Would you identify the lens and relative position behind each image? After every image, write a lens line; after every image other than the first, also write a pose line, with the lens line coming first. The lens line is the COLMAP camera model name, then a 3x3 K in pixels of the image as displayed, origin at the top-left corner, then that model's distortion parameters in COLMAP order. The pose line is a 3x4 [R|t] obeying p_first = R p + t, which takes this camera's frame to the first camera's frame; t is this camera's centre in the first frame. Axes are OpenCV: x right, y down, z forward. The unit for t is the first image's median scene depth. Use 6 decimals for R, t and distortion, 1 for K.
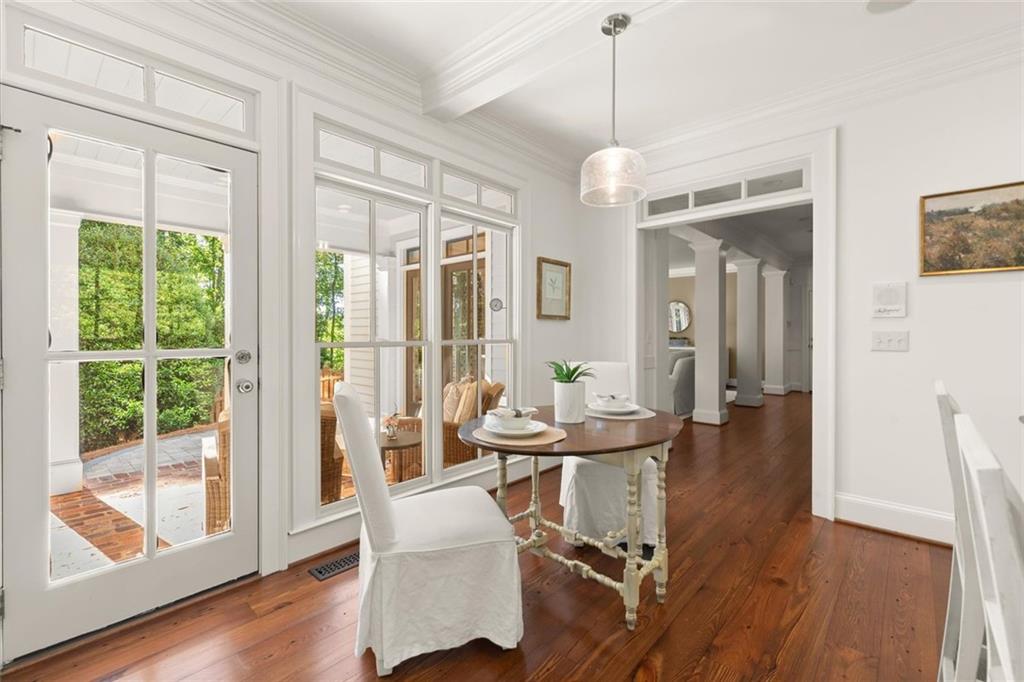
lens RADIAL K [[446.8, 0, 511.3], [0, 446.8, 335.6], [0, 0, 1]] dist [0.001777, 0.000075]
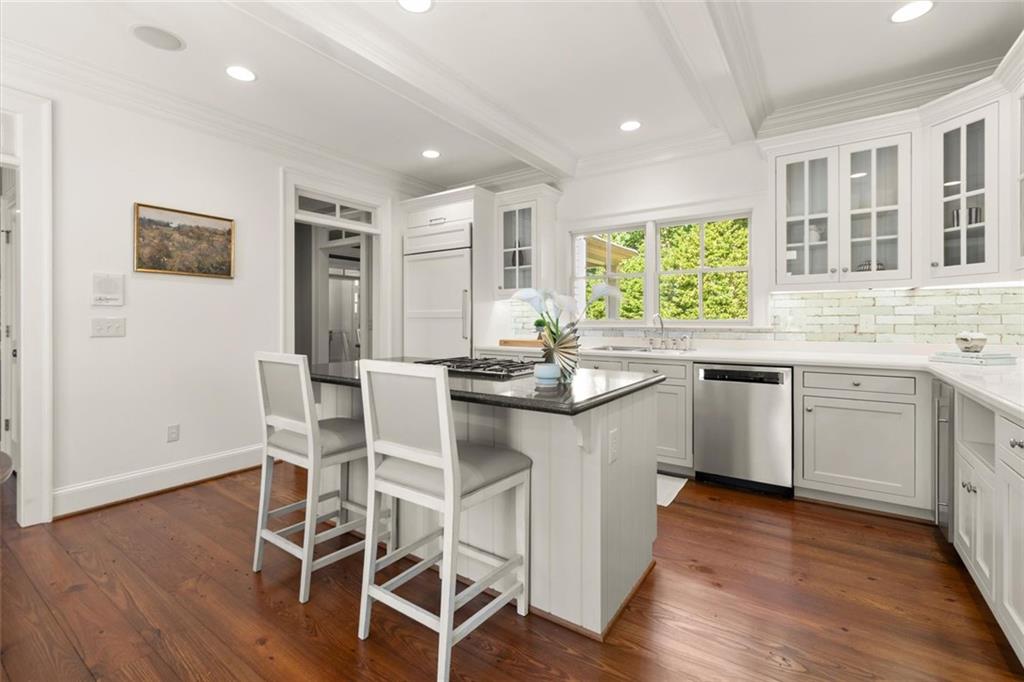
lens RADIAL K [[446.8, 0, 514.4], [0, 446.8, 321.6], [0, 0, 1]] dist [0.001777, 0.000075]
pose [[-0.139529, -0.001130, 0.990217, -0.373767], [0.003019, 0.999994, 0.001566, -0.000890], [-0.990213, 0.003208, -0.139525, 0.191517]]
